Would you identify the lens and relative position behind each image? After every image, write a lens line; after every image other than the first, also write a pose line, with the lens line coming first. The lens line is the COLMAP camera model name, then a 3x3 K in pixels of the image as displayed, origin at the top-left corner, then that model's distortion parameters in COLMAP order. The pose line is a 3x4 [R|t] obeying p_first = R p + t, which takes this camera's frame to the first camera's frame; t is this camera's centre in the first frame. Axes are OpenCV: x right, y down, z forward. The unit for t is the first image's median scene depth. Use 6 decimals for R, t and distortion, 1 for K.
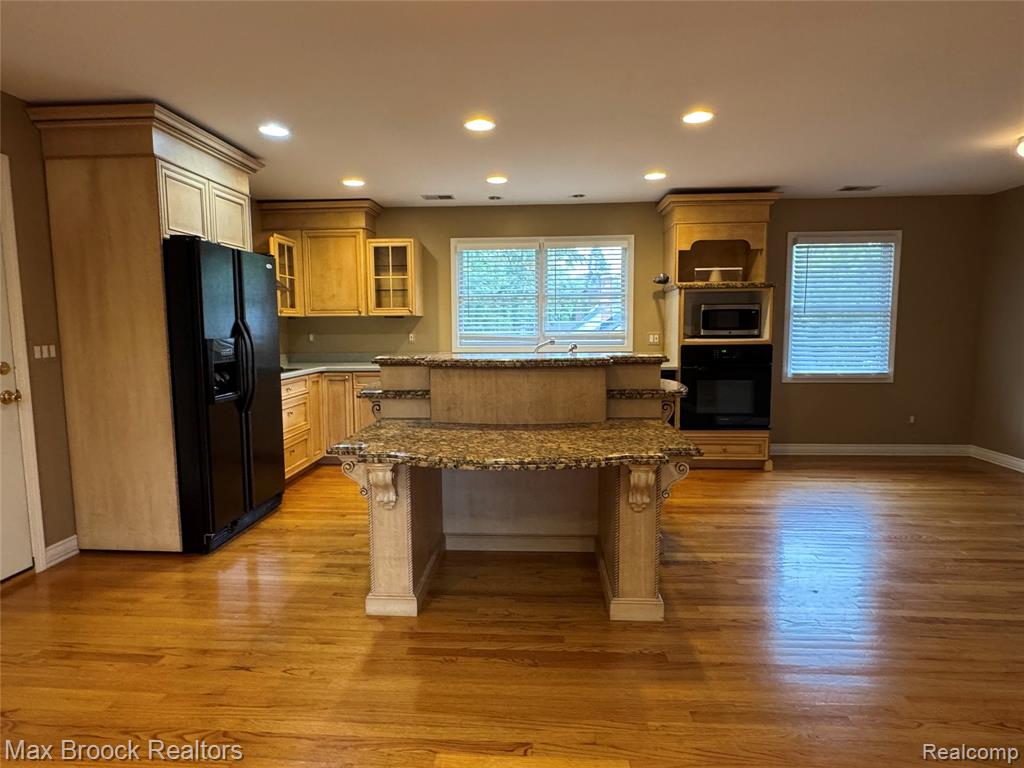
lens RADIAL K [[583.3, 0, 509.3], [0, 583.3, 384.4], [0, 0, 1]] dist [-0.000166, 0.001156]
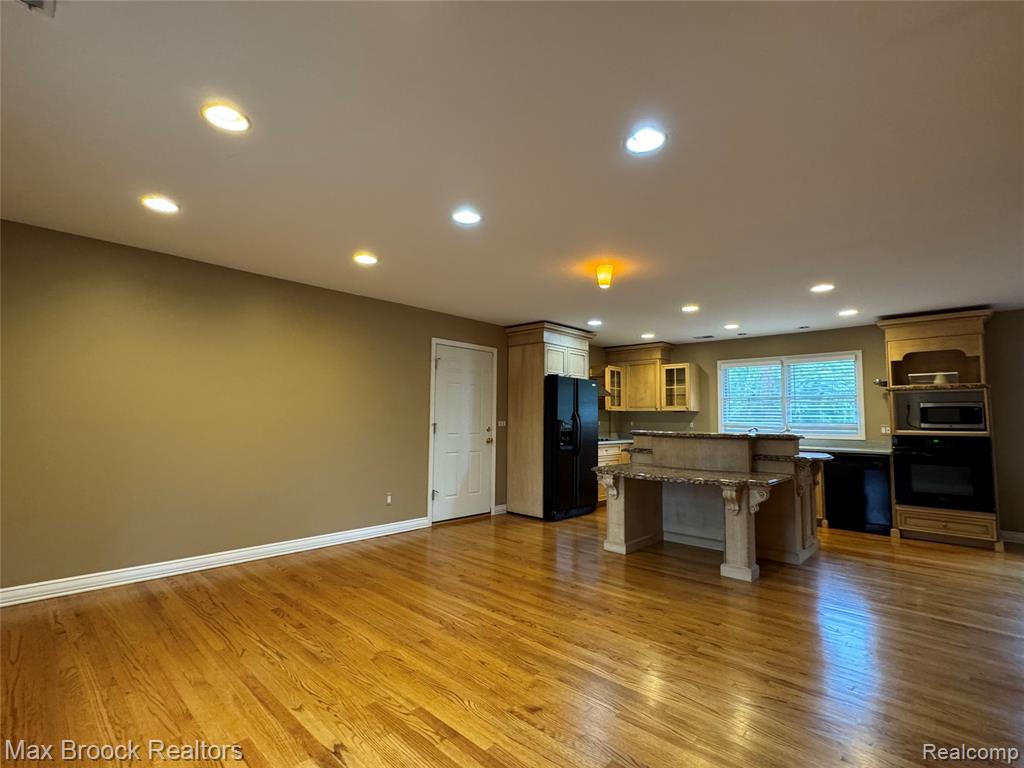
lens RADIAL K [[484.8, 0, 512.0], [0, 484.8, 384.0], [0, 0, 1]] dist [-0.001976, -0.000323]
pose [[0.769948, -0.030003, -0.637400, 0.394123], [-0.082732, 0.985769, -0.146337, 0.054234], [0.632720, 0.165405, 0.756509, -0.394792]]
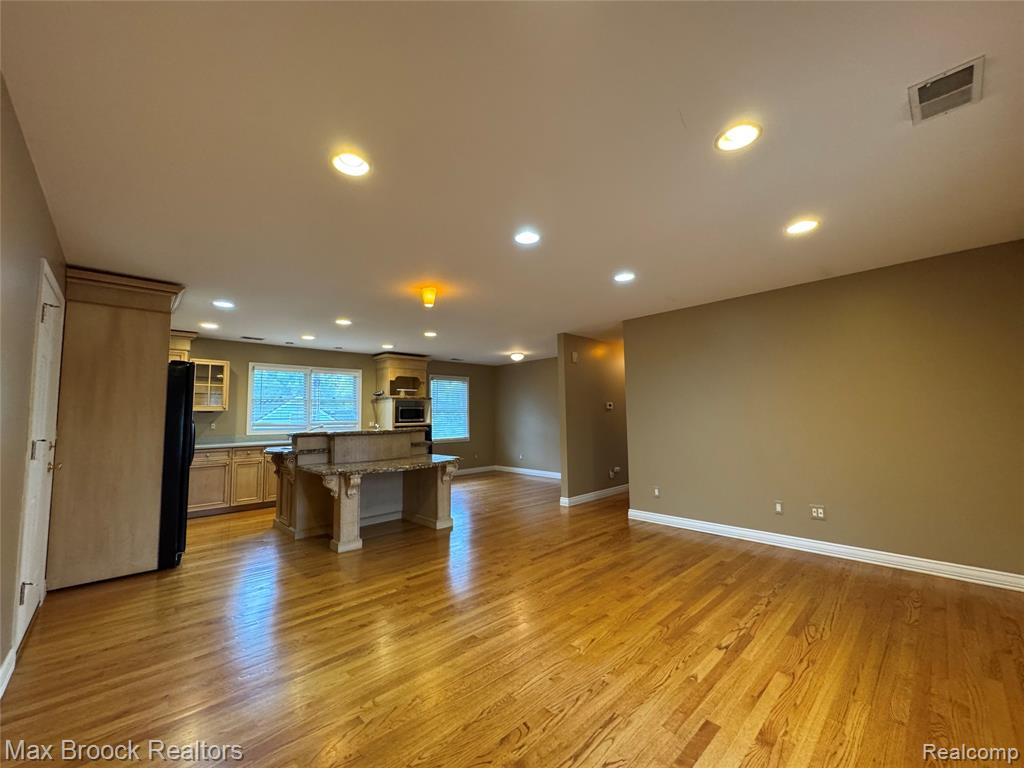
lens RADIAL K [[412.0, 0, 512.0], [0, 412.0, 384.0], [0, 0, 1]] dist [0.000140, 0.000206]
pose [[0.677543, 0.055195, 0.733409, -0.578953], [0.083629, 0.984931, -0.151383, 0.045801], [-0.730713, 0.163903, 0.662718, -0.325709]]
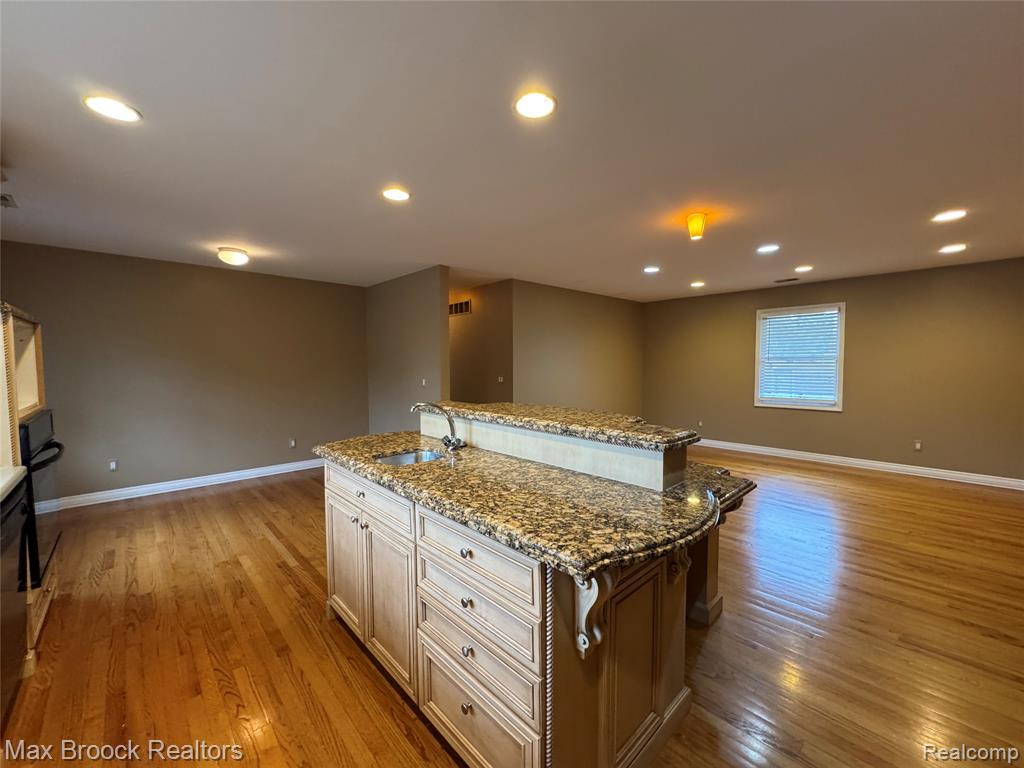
lens RADIAL K [[412.0, 0, 512.0], [0, 412.0, 384.0], [0, 0, 1]] dist [0.000140, 0.000206]
pose [[-0.736078, -0.022178, 0.676534, -0.303834], [0.078899, 0.989839, 0.118292, -0.133983], [-0.672283, 0.140450, -0.726849, 1.148170]]
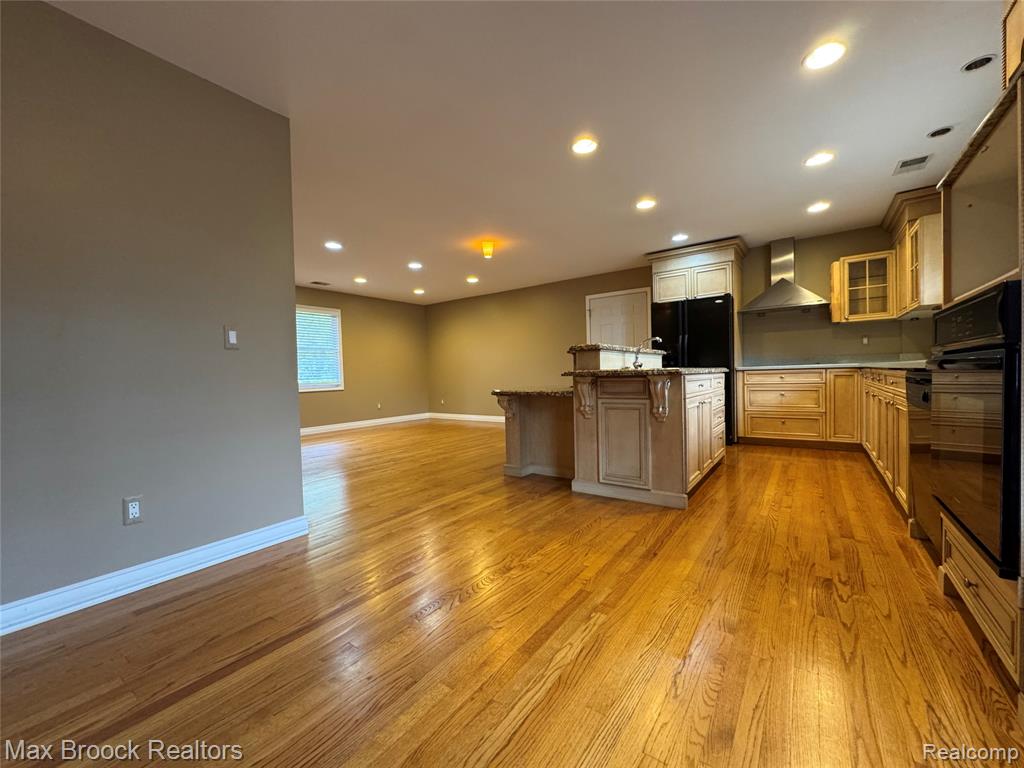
lens RADIAL K [[412.0, 0, 512.0], [0, 412.0, 384.0], [0, 0, 1]] dist [0.000140, 0.000206]
pose [[-0.533826, 0.044100, -0.844444, 0.884903], [-0.053528, 0.994874, 0.085794, -0.029354], [0.843899, 0.091000, -0.528729, 1.062285]]
